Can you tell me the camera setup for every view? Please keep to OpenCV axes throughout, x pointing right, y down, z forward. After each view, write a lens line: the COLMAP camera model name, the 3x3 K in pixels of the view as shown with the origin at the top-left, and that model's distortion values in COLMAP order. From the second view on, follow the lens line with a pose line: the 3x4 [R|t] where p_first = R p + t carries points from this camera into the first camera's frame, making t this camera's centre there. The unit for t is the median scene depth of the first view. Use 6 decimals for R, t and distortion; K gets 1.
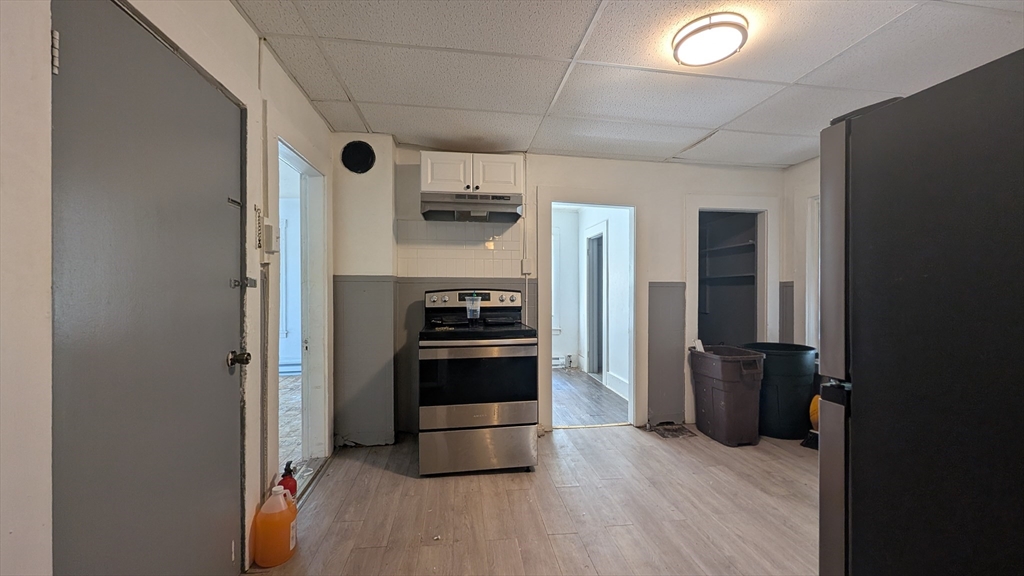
lens RADIAL K [[388.0, 0, 515.0], [0, 388.0, 289.8], [0, 0, 1]] dist [0.001568, 0.000173]
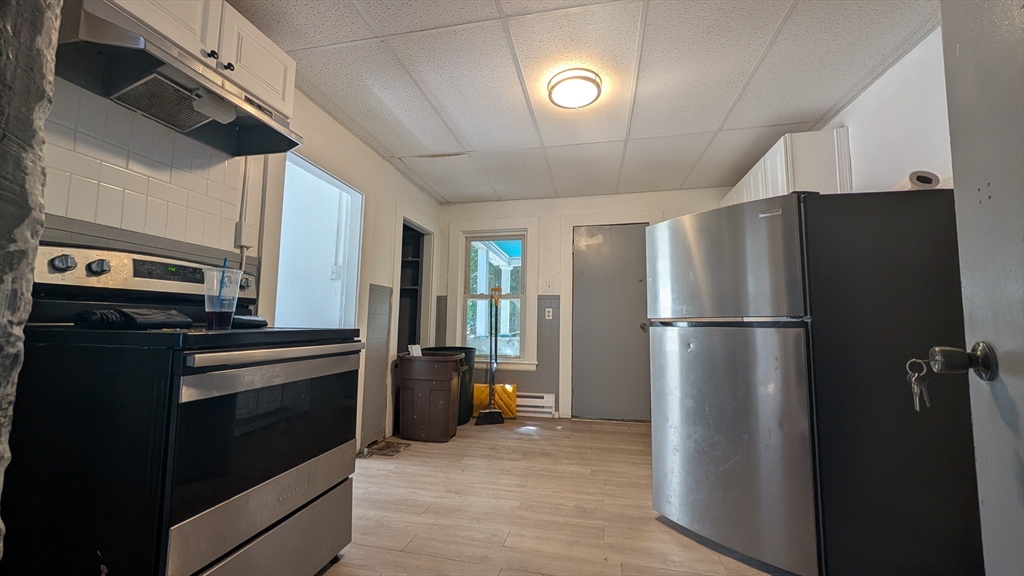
lens RADIAL K [[388.0, 0, 514.5], [0, 388.0, 289.6], [0, 0, 1]] dist [0.001568, 0.000173]
pose [[0.349948, 0.089038, 0.932528, -0.417621], [-0.017949, 0.995927, -0.088355, 0.077211], [-0.936597, 0.014182, 0.350121, 0.446655]]
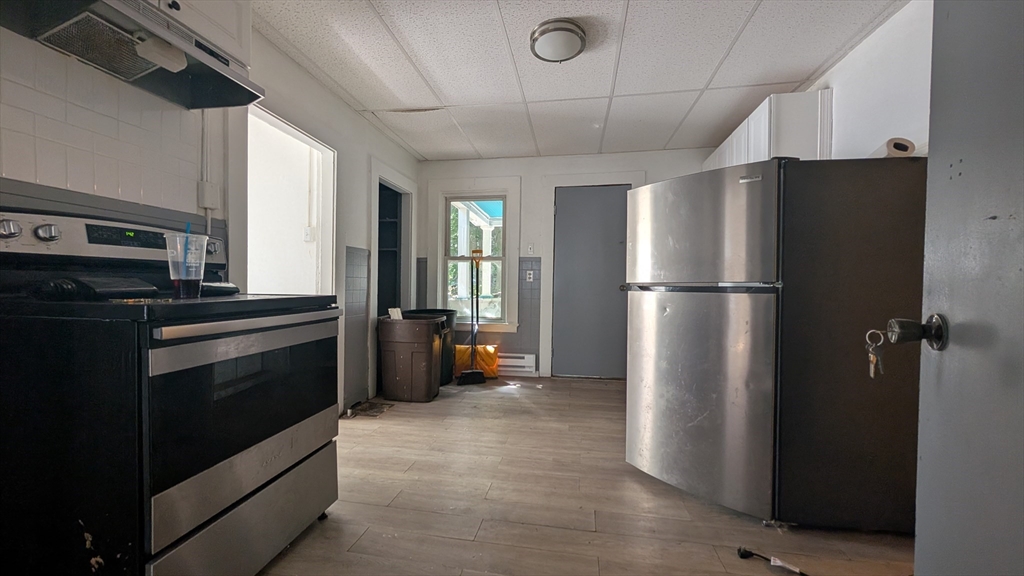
lens RADIAL K [[388.0, 0, 514.5], [0, 388.0, 289.9], [0, 0, 1]] dist [0.001568, 0.000173]
pose [[0.305606, -0.009636, 0.952109, -0.414627], [-0.015387, 0.999768, 0.015057, 0.068090], [-0.952034, -0.019251, 0.305387, 0.445543]]
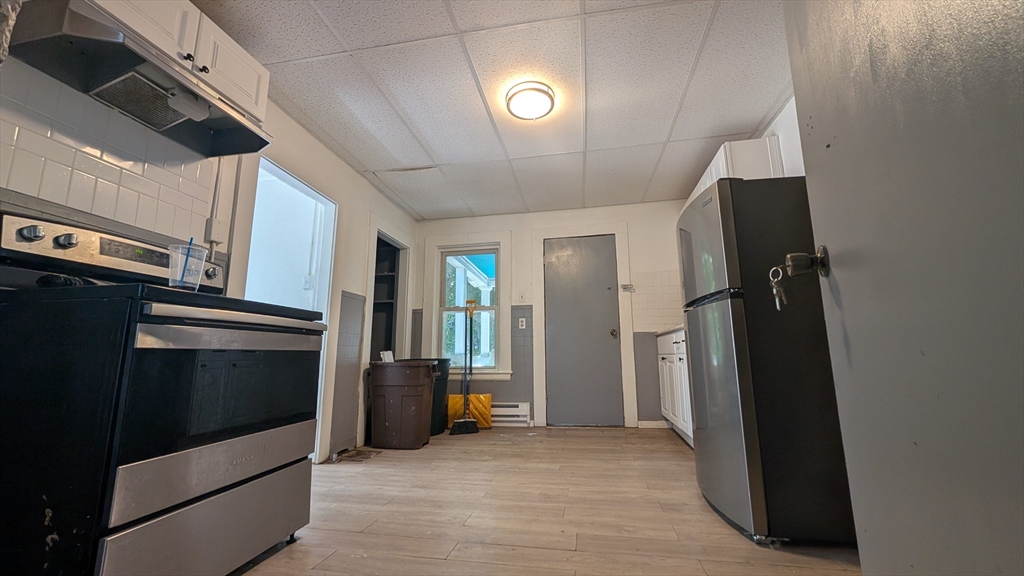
lens RADIAL K [[388.0, 0, 514.8], [0, 388.0, 289.8], [0, 0, 1]] dist [0.001568, 0.000173]
pose [[0.319782, 0.159732, 0.933930, -0.427607], [0.005514, 0.985357, -0.170416, 0.158177], [-0.947475, 0.059646, 0.314219, 0.391287]]
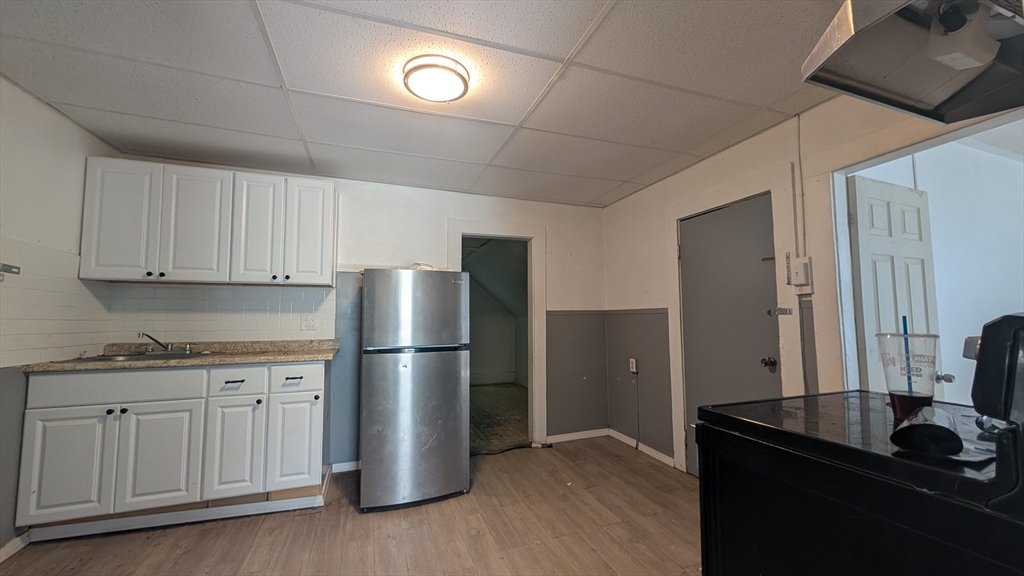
lens RADIAL K [[388.0, 0, 513.9], [0, 388.0, 291.5], [0, 0, 1]] dist [0.001568, 0.000173]
pose [[-0.978242, -0.007516, -0.207330, 0.300362], [0.007345, 0.997462, -0.070817, 0.001928], [0.207336, -0.070799, -0.975705, 1.207623]]
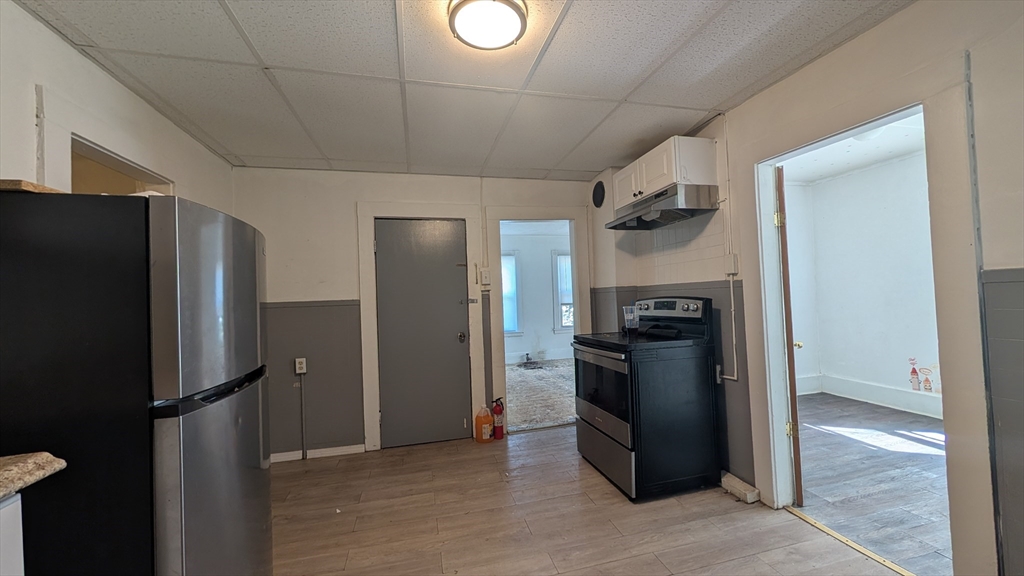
lens RADIAL K [[388.0, 0, 515.5], [0, 388.0, 291.1], [0, 0, 1]] dist [0.001568, 0.000173]
pose [[0.109735, -0.023515, -0.993683, 0.799734], [0.038048, 0.999087, -0.019441, -0.011697], [0.993232, -0.035674, 0.110529, 0.564458]]
